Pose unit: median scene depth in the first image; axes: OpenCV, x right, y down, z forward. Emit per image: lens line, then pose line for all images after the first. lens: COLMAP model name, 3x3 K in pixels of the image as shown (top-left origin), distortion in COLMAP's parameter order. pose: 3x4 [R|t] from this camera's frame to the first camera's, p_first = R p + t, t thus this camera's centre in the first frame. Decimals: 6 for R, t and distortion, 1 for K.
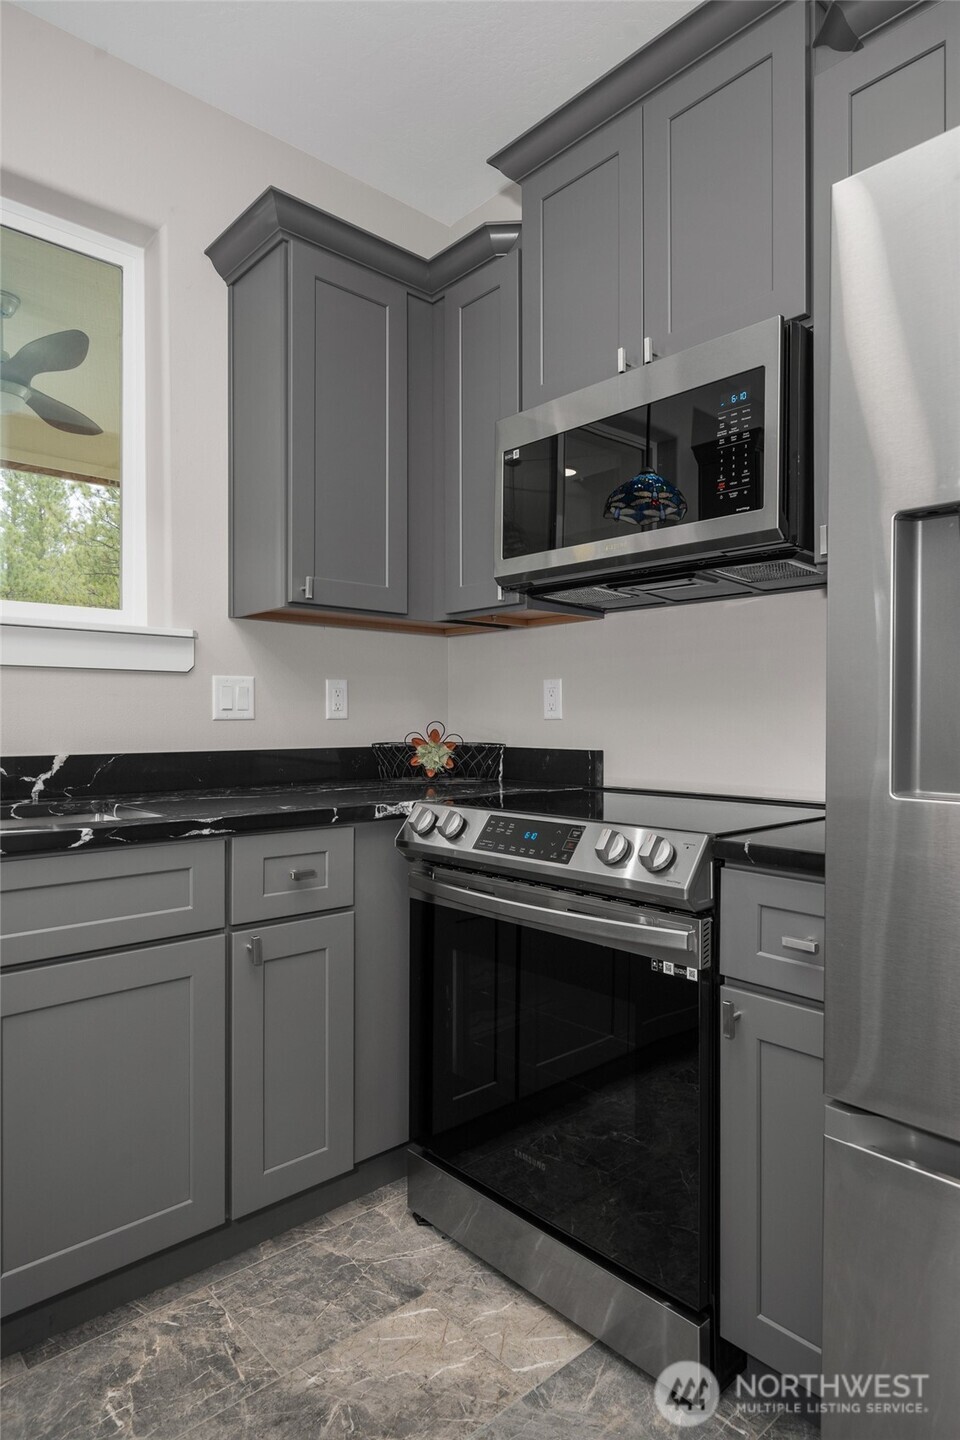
lens RADIAL K [[827.3, 0, 480.0], [0, 827.3, 720.0], [0, 0, 1]] dist [0.002833, 0.000729]
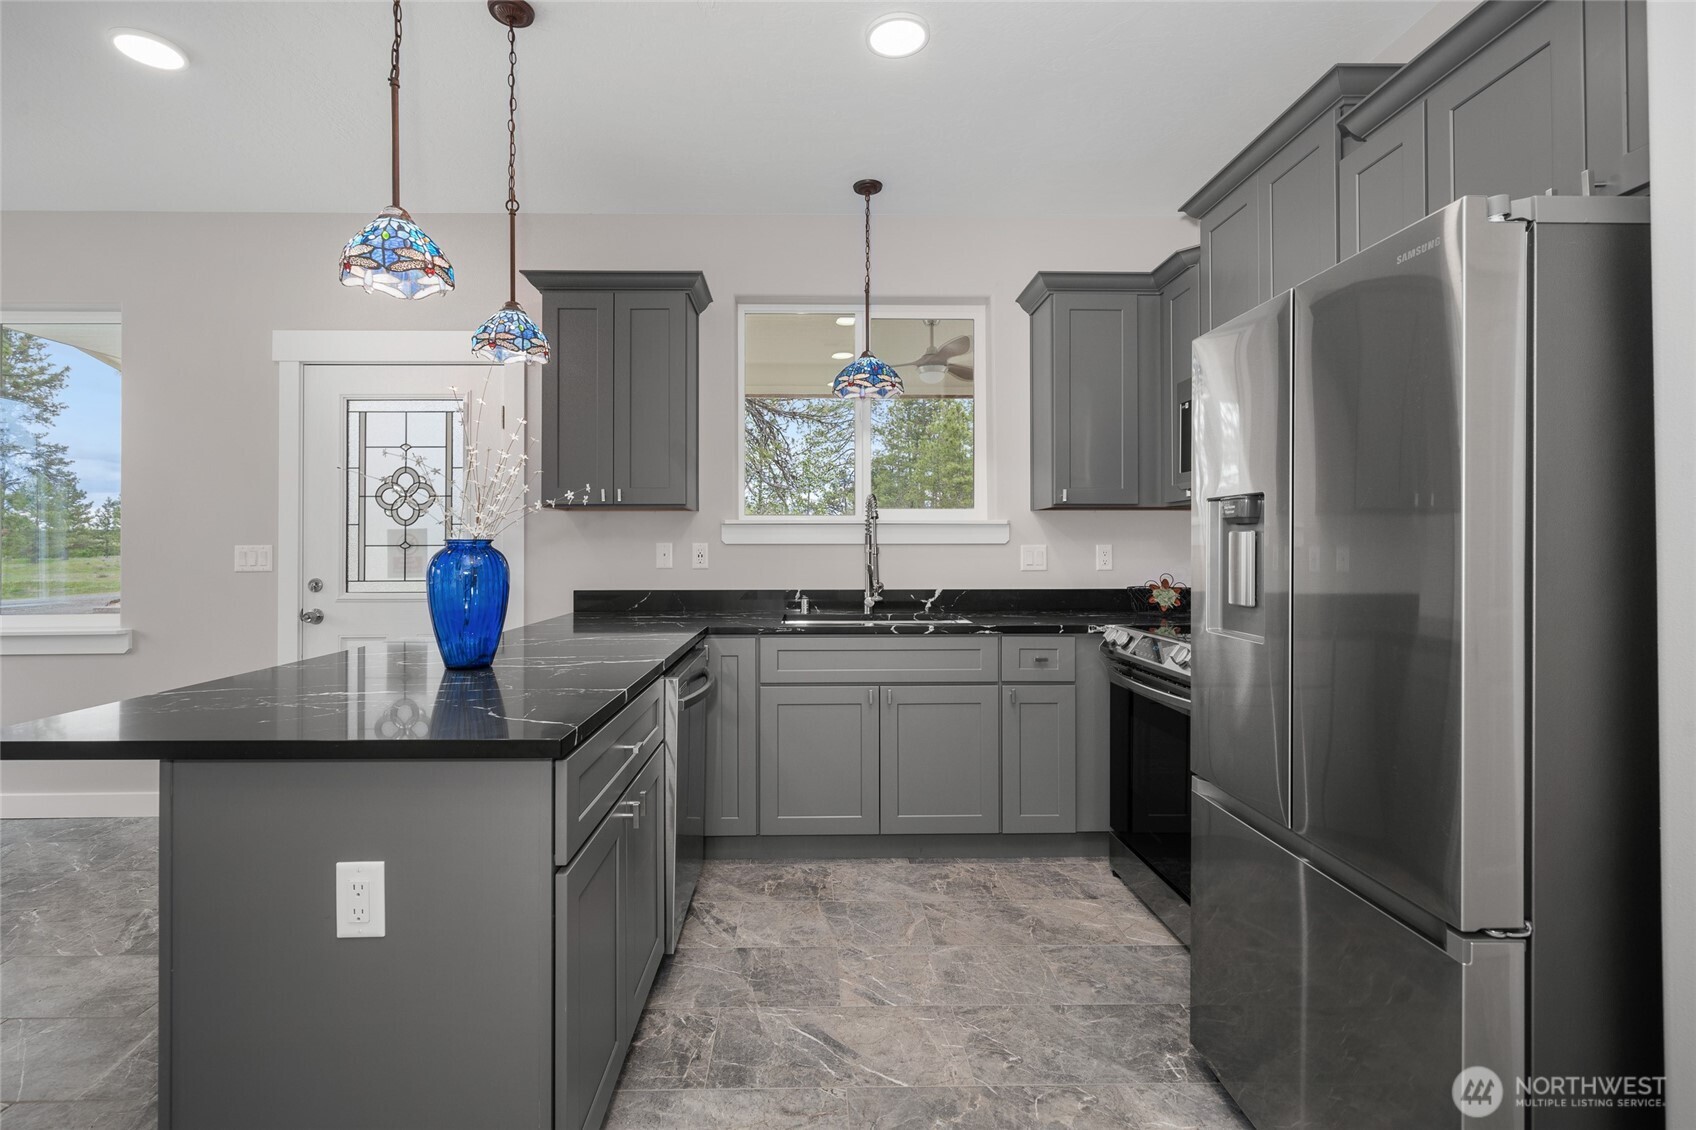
lens RADIAL K [[663.1, 0, 839.6], [0, 663.1, 553.5], [0, 0, 1]] dist [0.000280, -0.000219]
pose [[0.764429, -0.001666, -0.644706, 0.366114], [-0.000318, 0.999996, -0.002961, -0.042296], [0.644708, 0.002468, 0.764425, -0.388225]]
